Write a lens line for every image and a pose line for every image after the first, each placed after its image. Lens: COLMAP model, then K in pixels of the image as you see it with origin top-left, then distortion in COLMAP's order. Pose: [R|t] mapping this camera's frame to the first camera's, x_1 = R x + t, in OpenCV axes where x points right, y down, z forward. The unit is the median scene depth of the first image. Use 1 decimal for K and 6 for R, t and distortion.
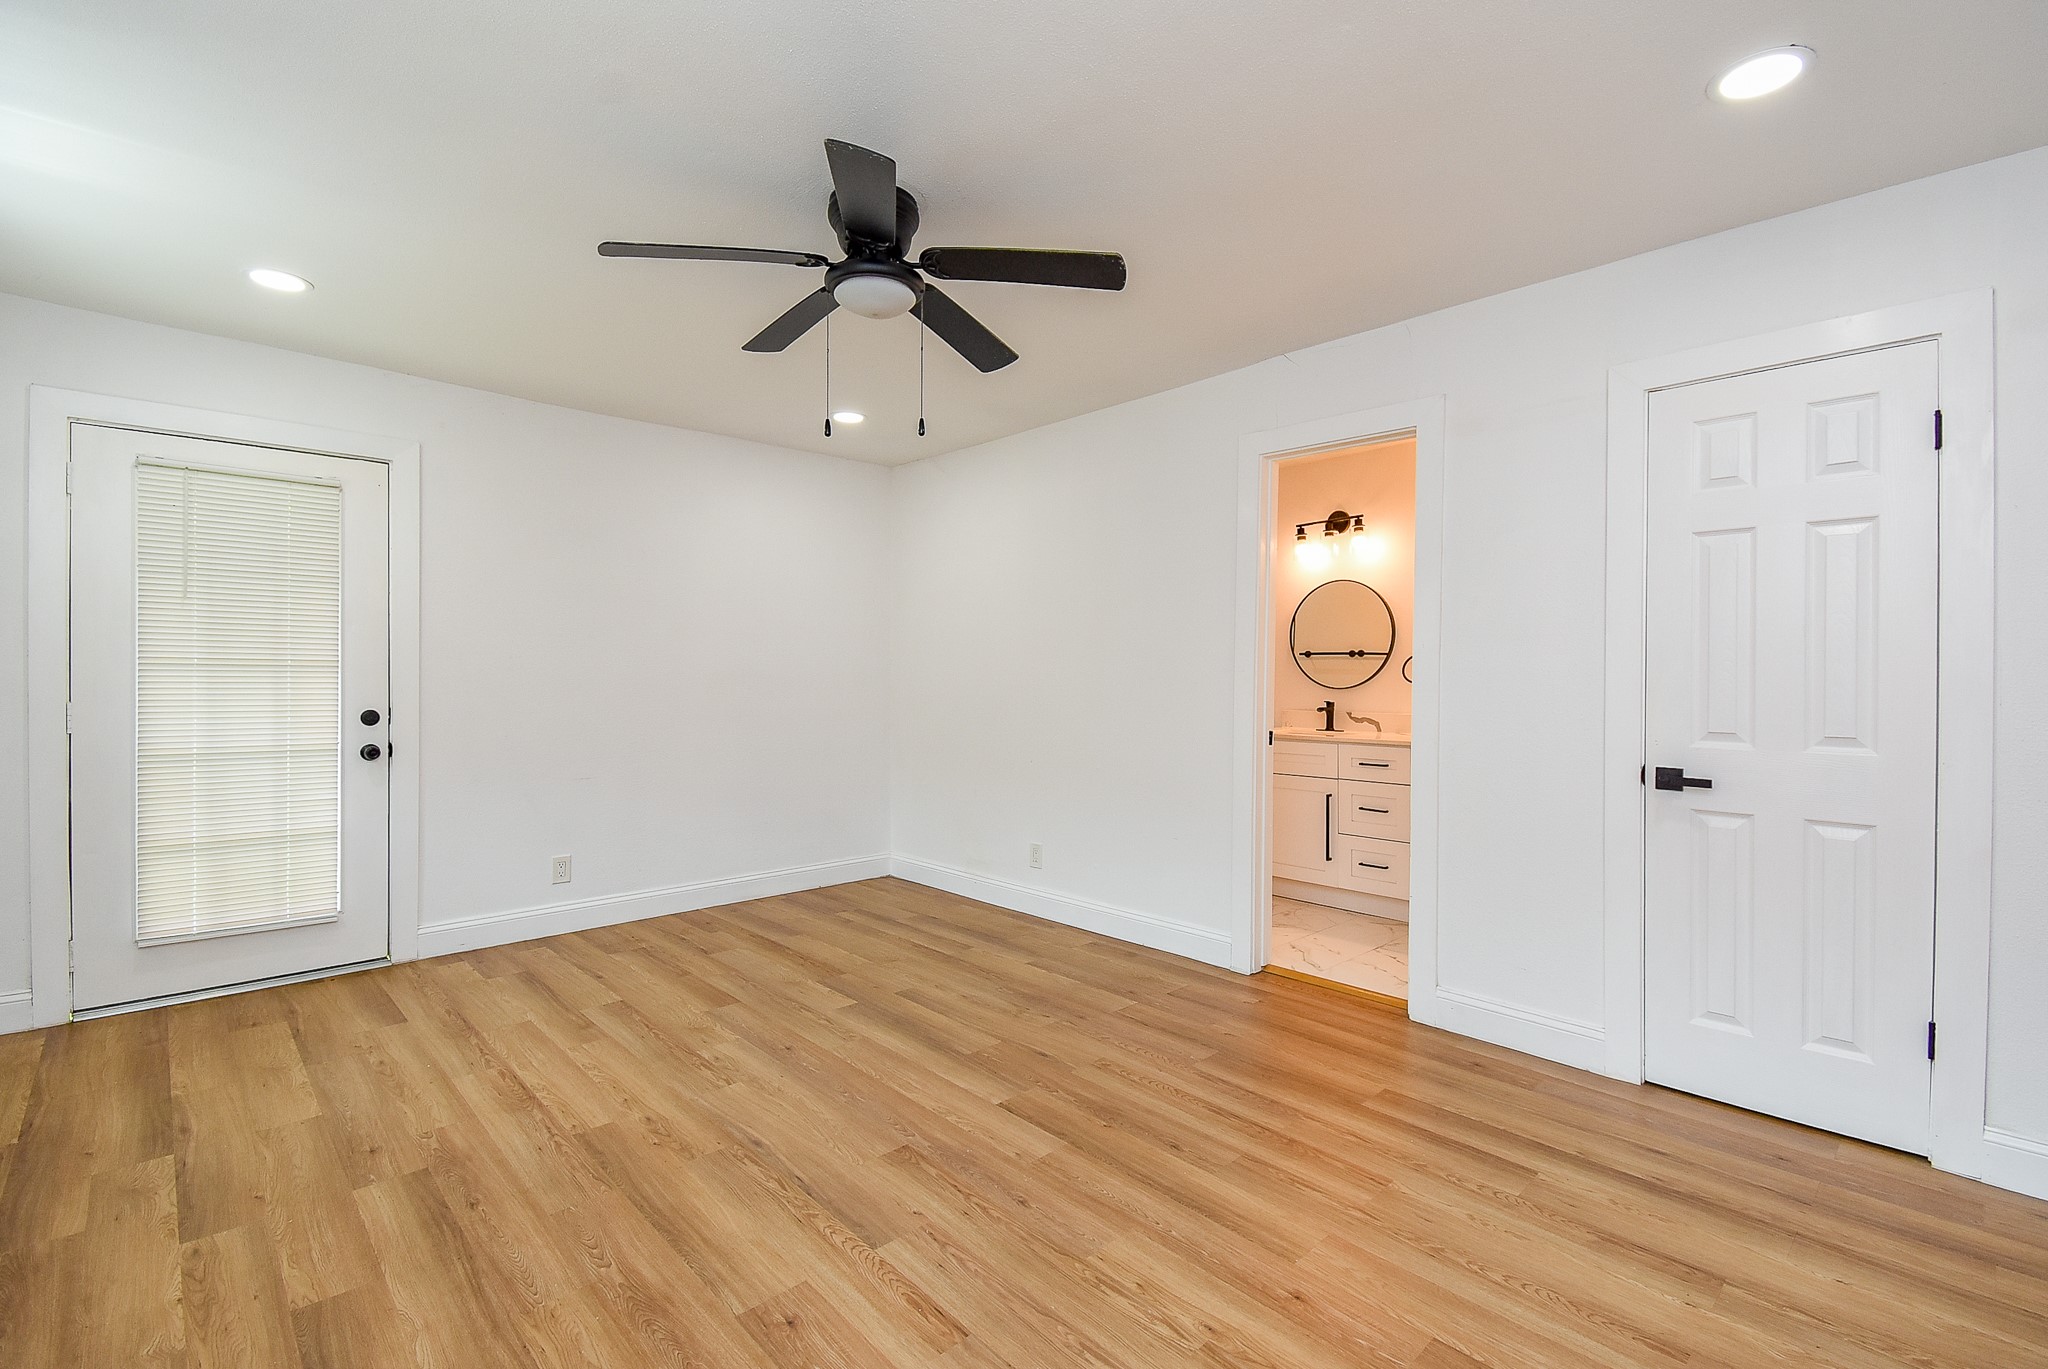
lens RADIAL K [[912.2, 0, 1023.0], [0, 912.2, 673.2], [0, 0, 1]] dist [0.044792, -0.026917]
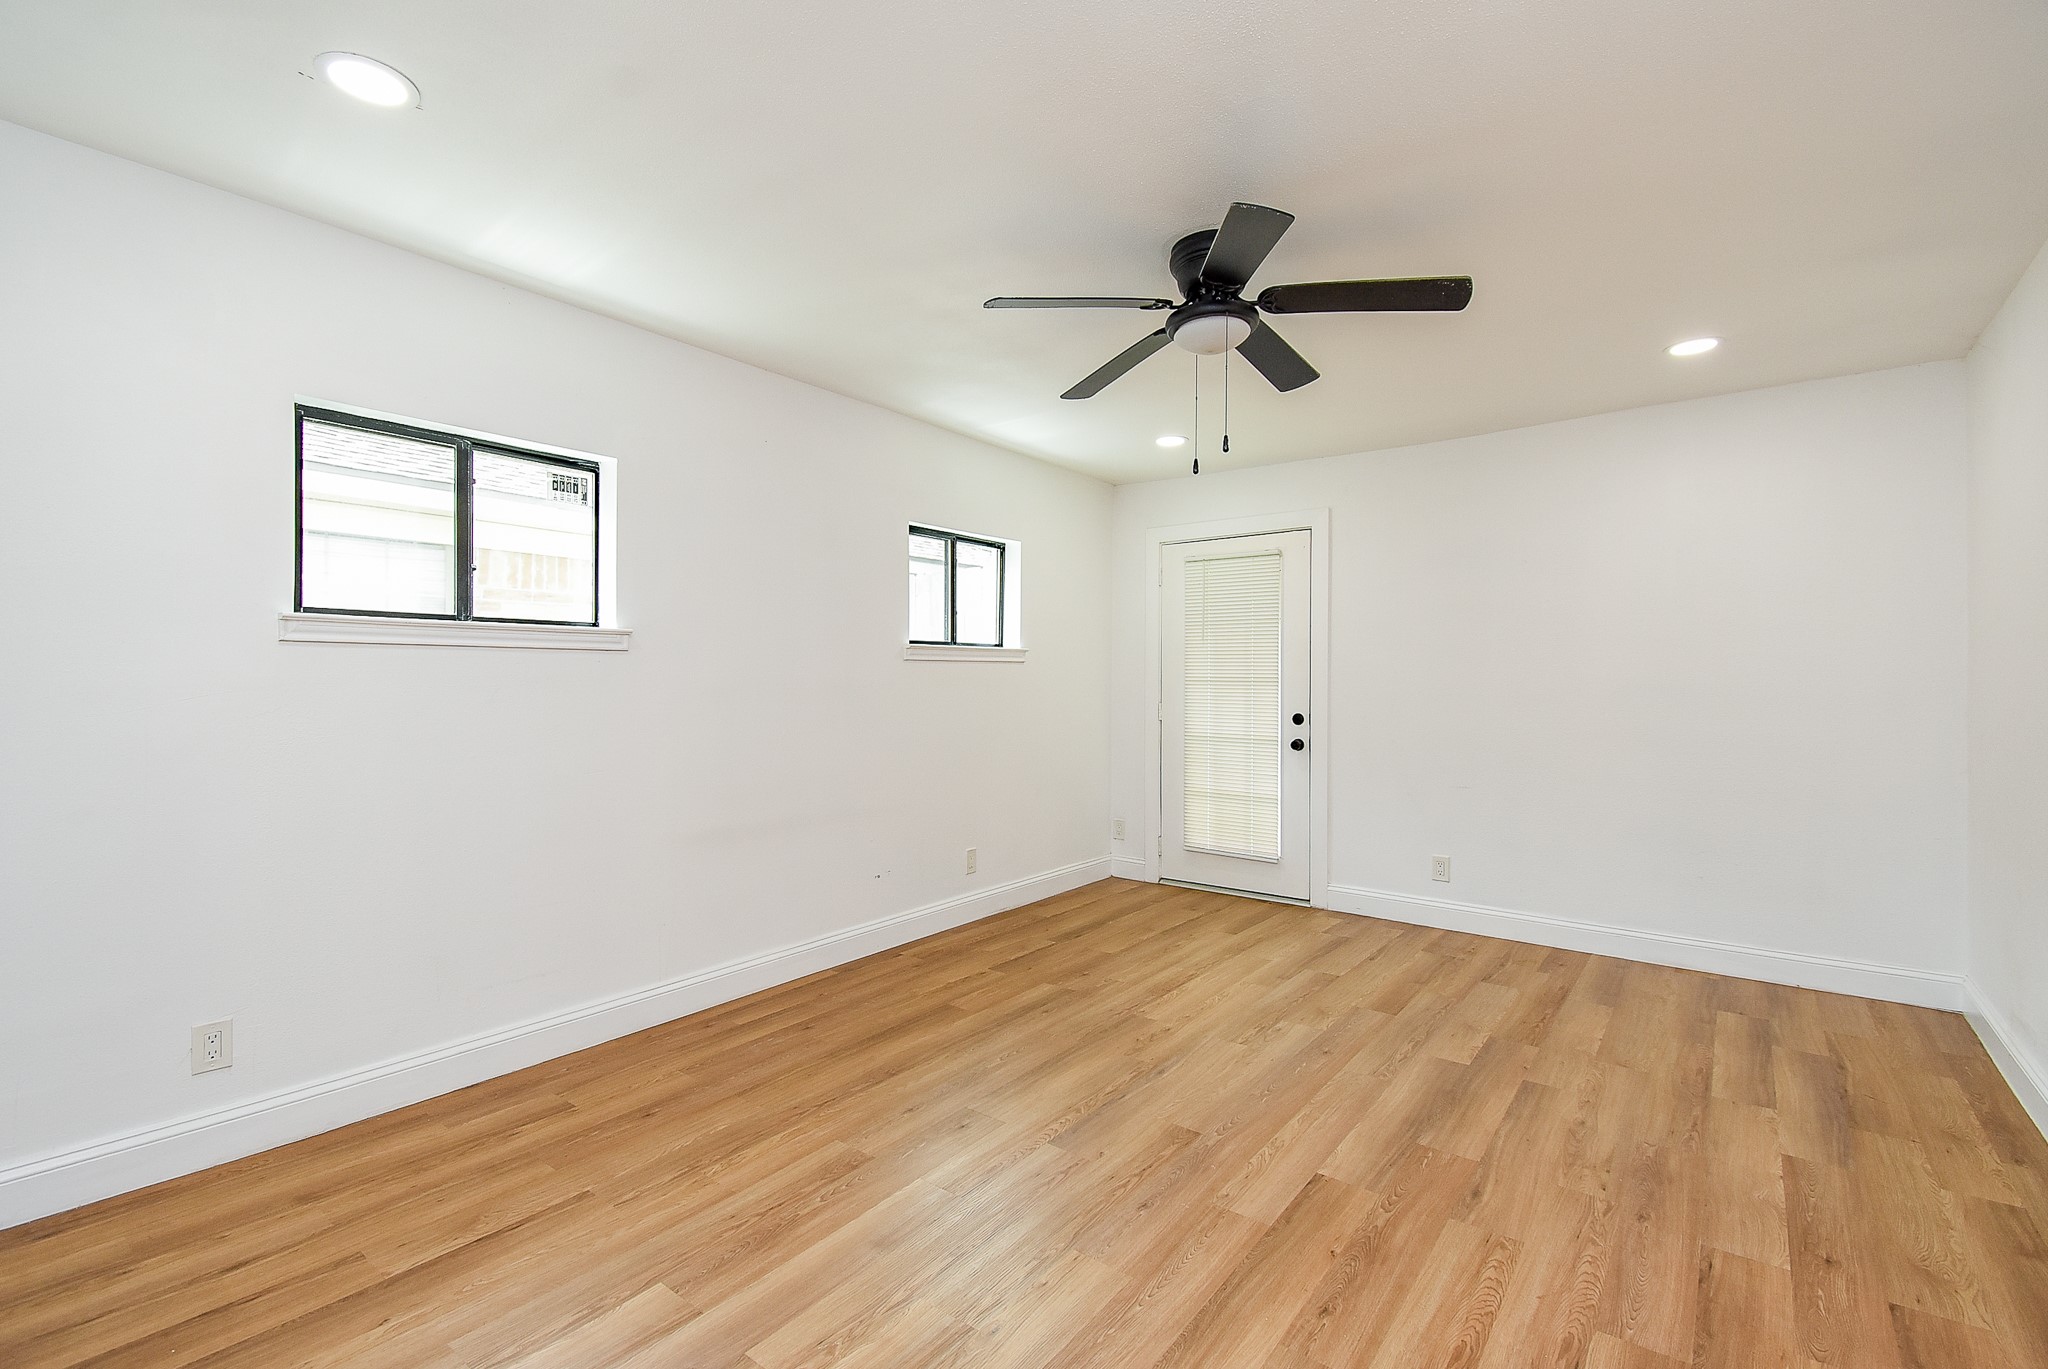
lens RADIAL K [[912.2, 0, 1023.0], [0, 912.2, 673.2], [0, 0, 1]] dist [0.044792, -0.026917]
pose [[0.143674, -0.015785, -0.989499, 0.656100], [-0.001100, 0.999870, -0.016111, 0.003578], [0.989625, 0.003403, 0.143637, 0.476488]]
